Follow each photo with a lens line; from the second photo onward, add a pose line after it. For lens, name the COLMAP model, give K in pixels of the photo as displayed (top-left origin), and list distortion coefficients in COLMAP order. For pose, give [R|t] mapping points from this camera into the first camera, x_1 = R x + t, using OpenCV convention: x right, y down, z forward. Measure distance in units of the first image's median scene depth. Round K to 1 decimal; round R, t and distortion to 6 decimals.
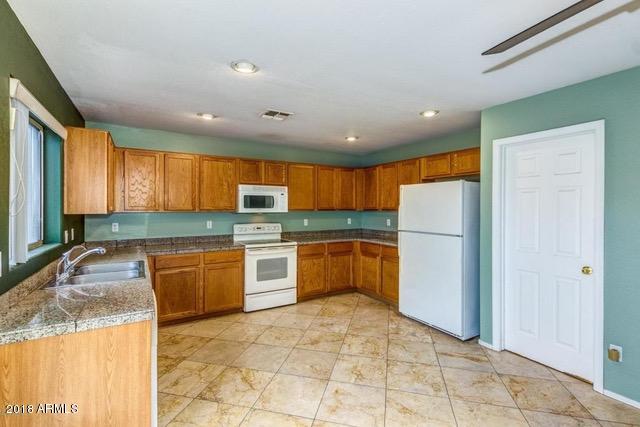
lens RADIAL K [[293.7, 0, 317.7], [0, 293.7, 207.3], [0, 0, 1]] dist [0.001193, -0.000103]
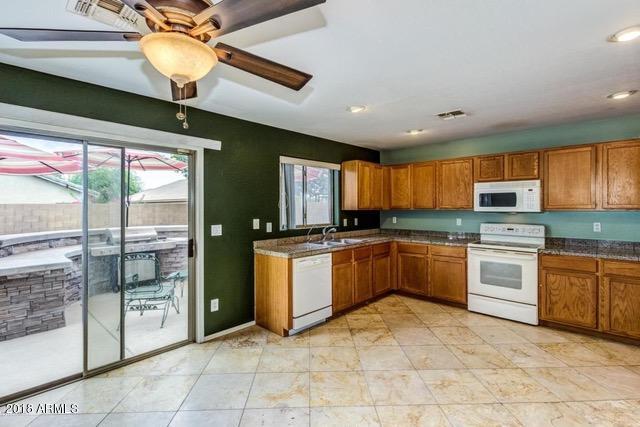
lens RADIAL K [[293.7, 0, 317.7], [0, 293.7, 207.3], [0, 0, 1]] dist [0.001193, -0.000103]
pose [[0.292134, 0.004273, -0.956368, 0.566595], [0.002095, 0.999985, 0.005107, -0.001688], [0.956375, -0.003496, 0.292120, 0.212941]]
